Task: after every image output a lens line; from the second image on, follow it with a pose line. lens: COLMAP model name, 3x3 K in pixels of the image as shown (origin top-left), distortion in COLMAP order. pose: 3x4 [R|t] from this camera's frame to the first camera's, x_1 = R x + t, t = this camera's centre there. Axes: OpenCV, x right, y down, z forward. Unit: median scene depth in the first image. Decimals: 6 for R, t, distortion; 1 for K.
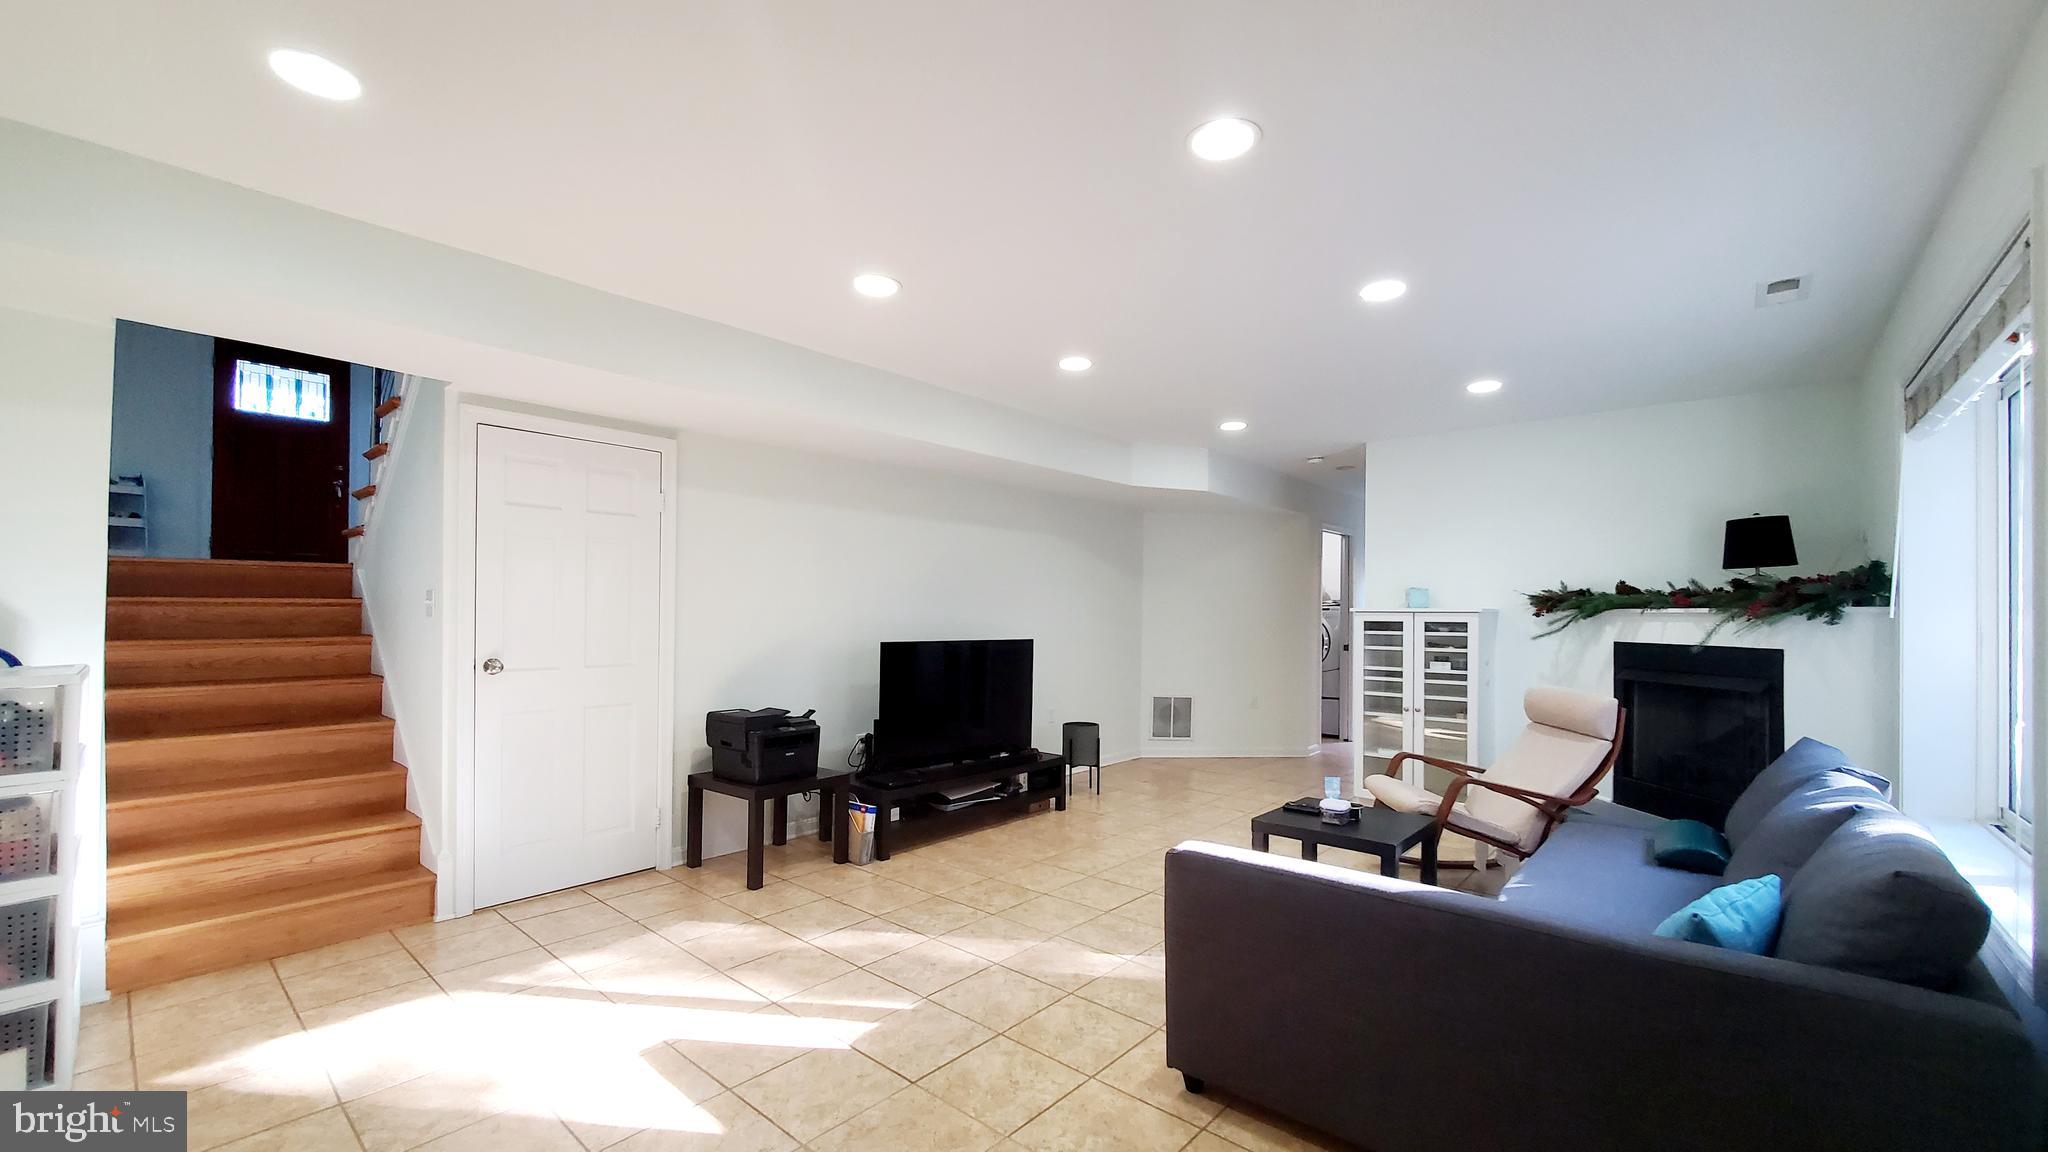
lens RADIAL K [[812.8, 0, 1035.0], [0, 812.8, 607.6], [0, 0, 1]] dist [-0.000977, -0.000233]
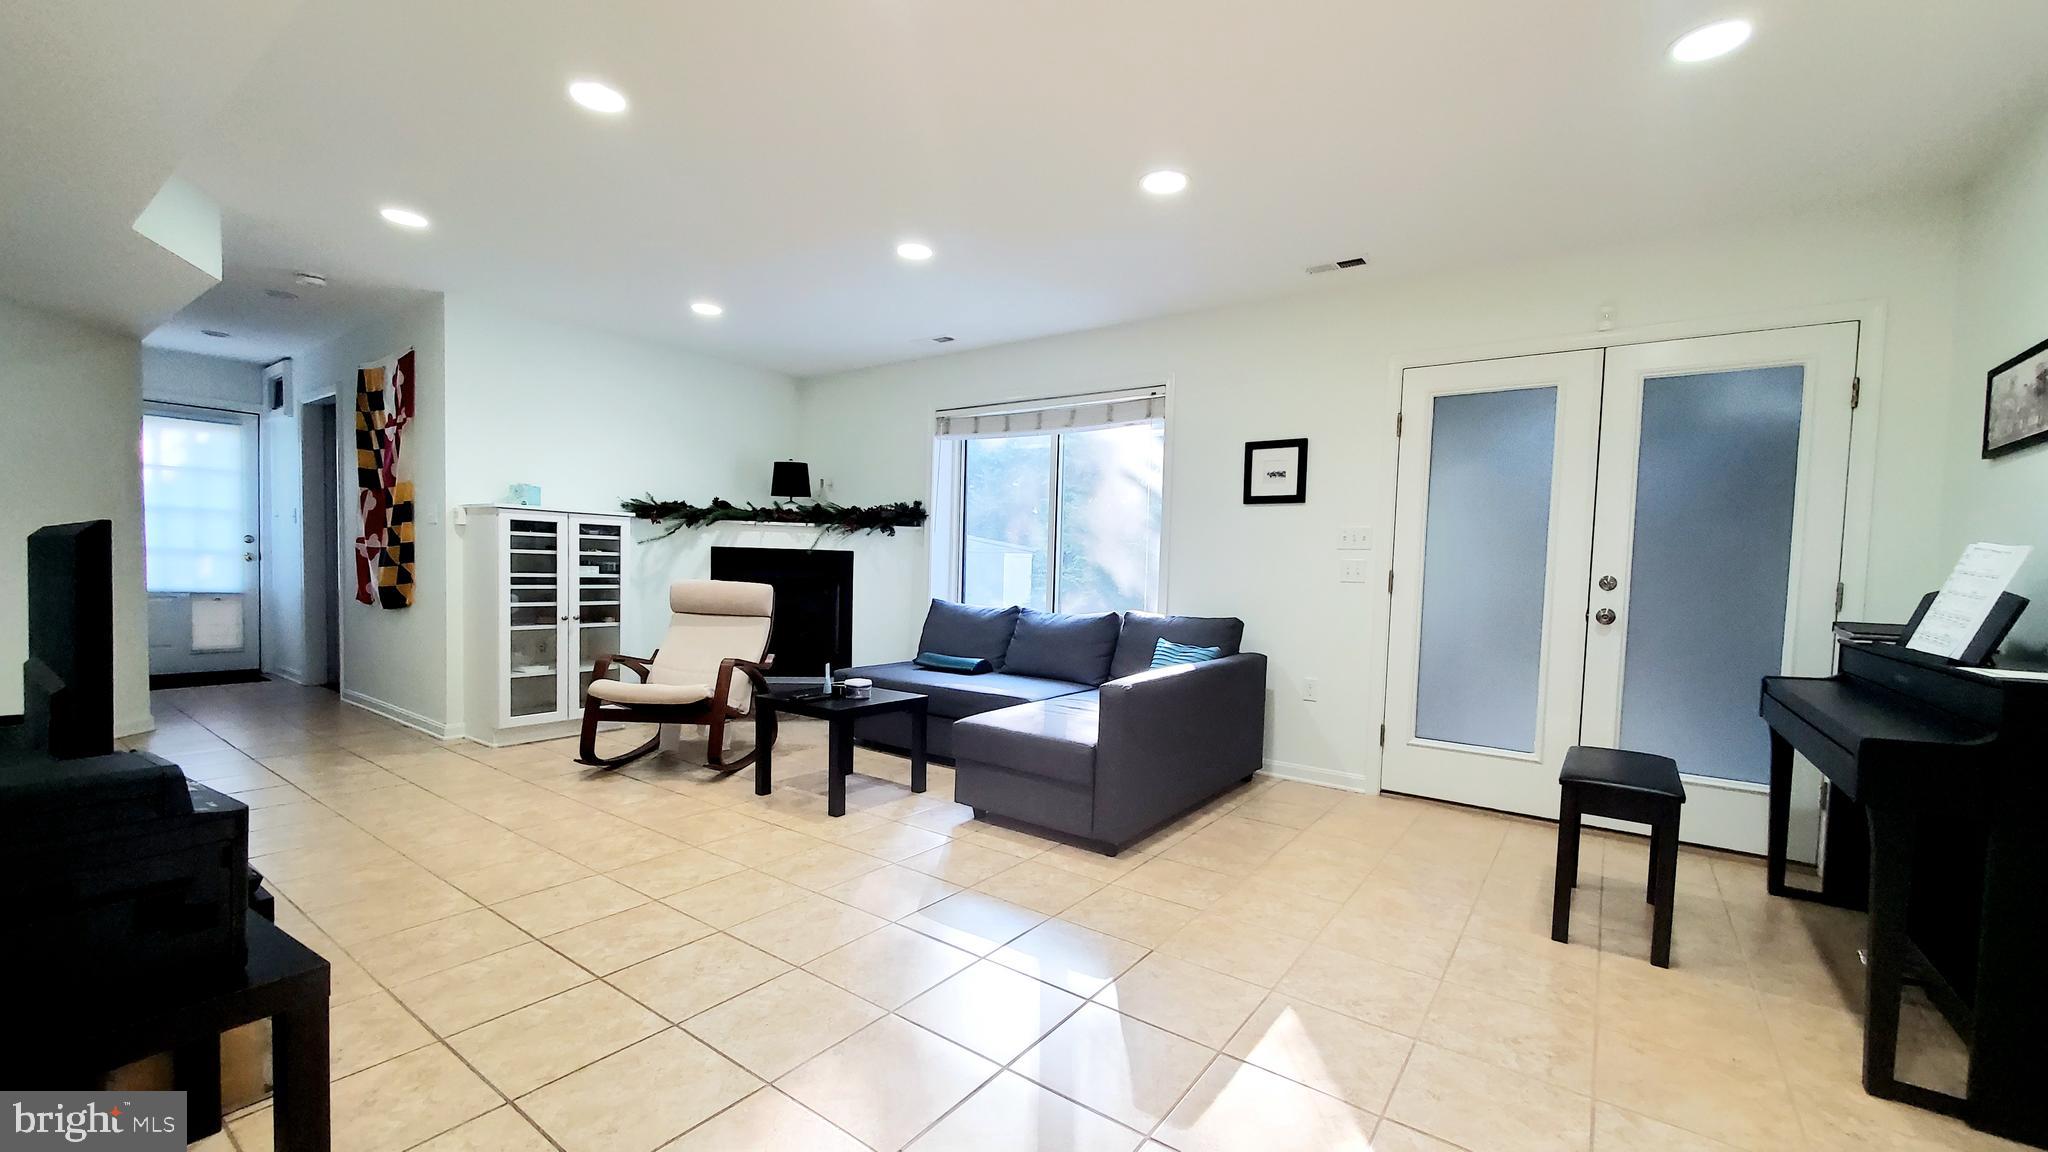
lens RADIAL K [[812.8, 0, 1035.0], [0, 812.8, 607.6], [0, 0, 1]] dist [-0.000977, -0.000233]
pose [[-0.089274, -0.060917, 0.994142, -0.571862], [-0.038164, 0.997604, 0.057702, 0.044925], [-0.995276, -0.032789, -0.091385, 0.627469]]
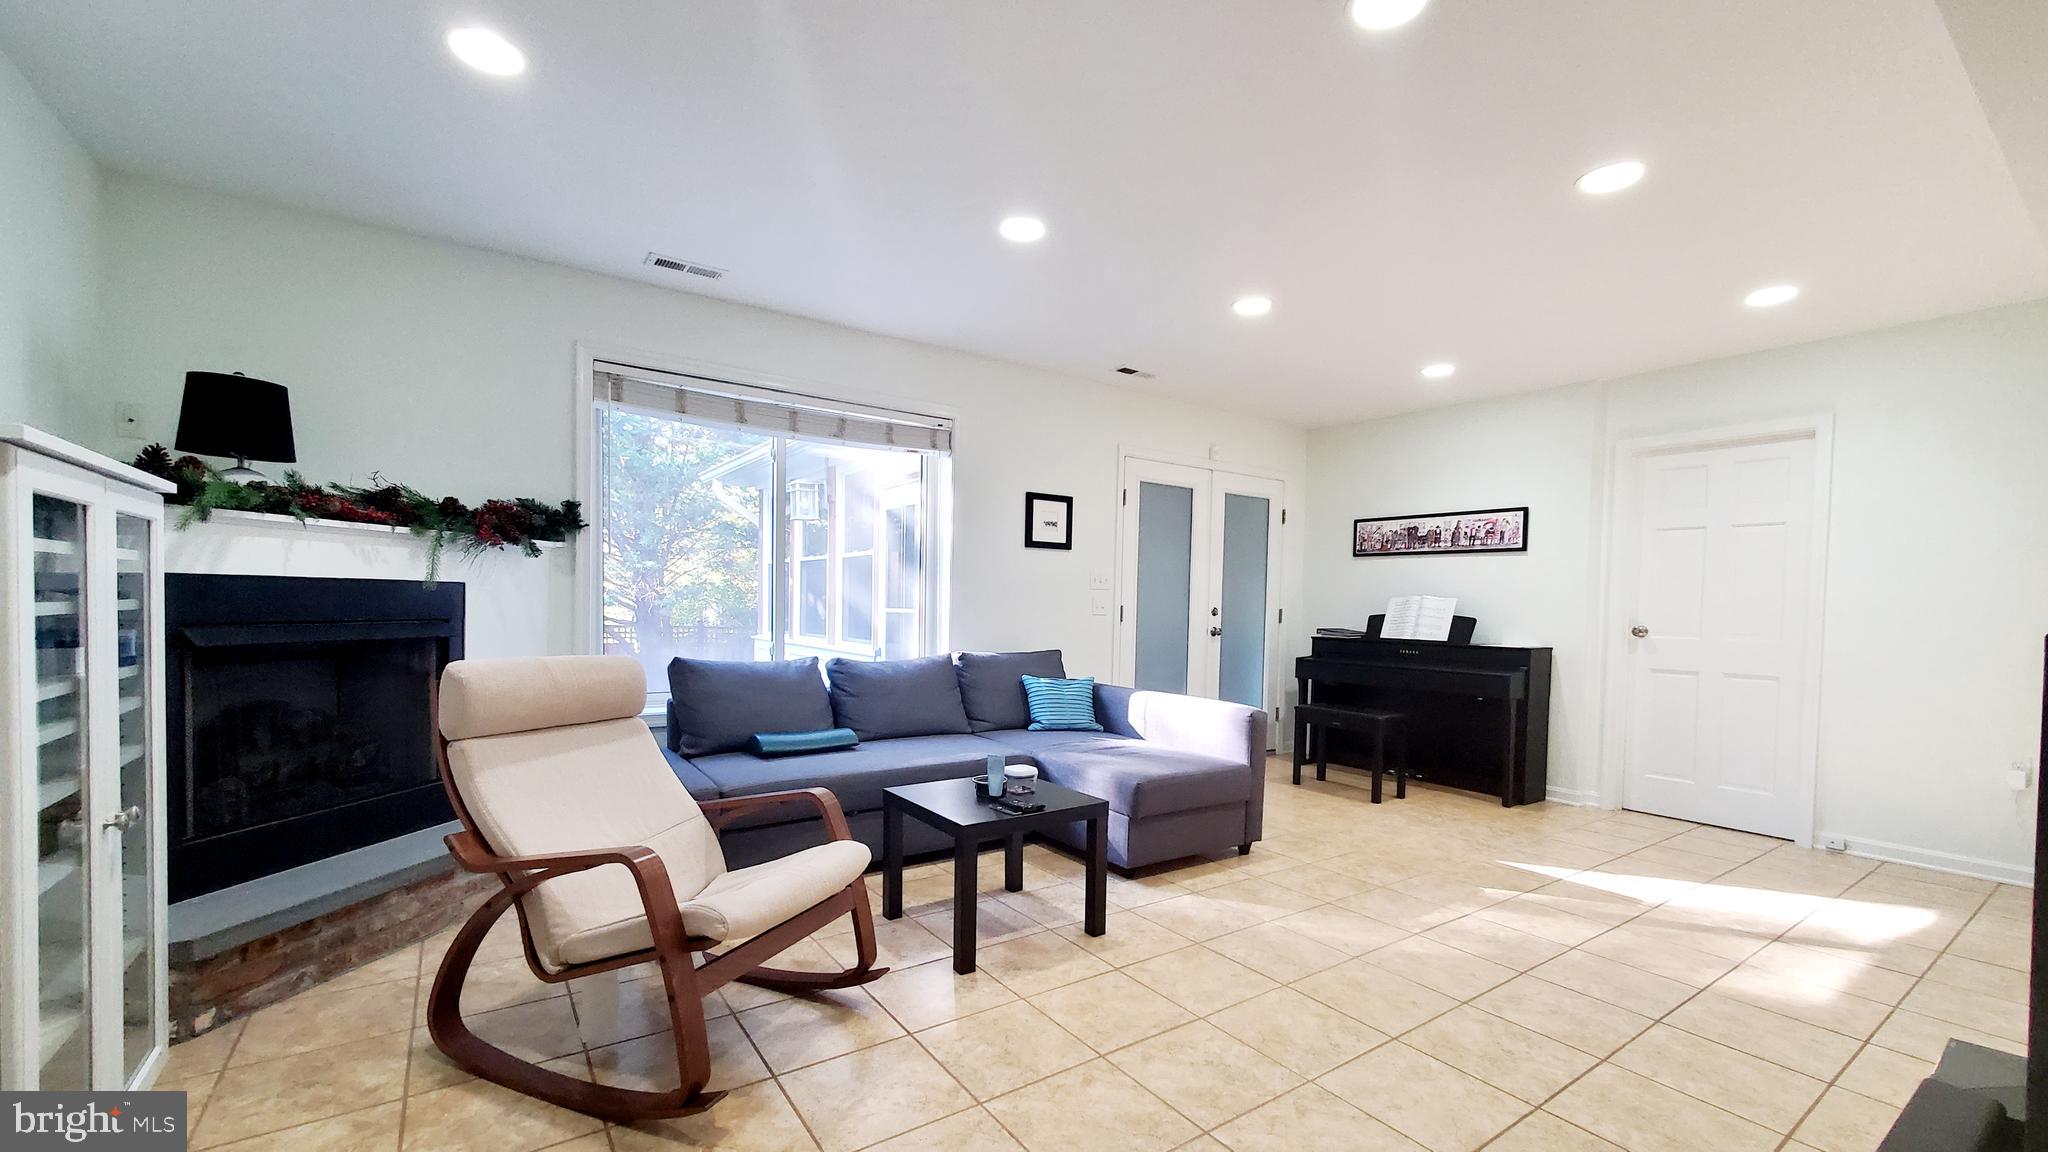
lens RADIAL K [[821.1, 0, 1034.3], [0, 821.1, 619.2], [0, 0, 1]] dist [0.010826, -0.000019]
pose [[-0.967706, -0.027678, 0.250557, 0.100213], [-0.026048, 0.999612, 0.009821, 0.052307], [-0.250732, 0.002977, -0.968052, 1.351174]]
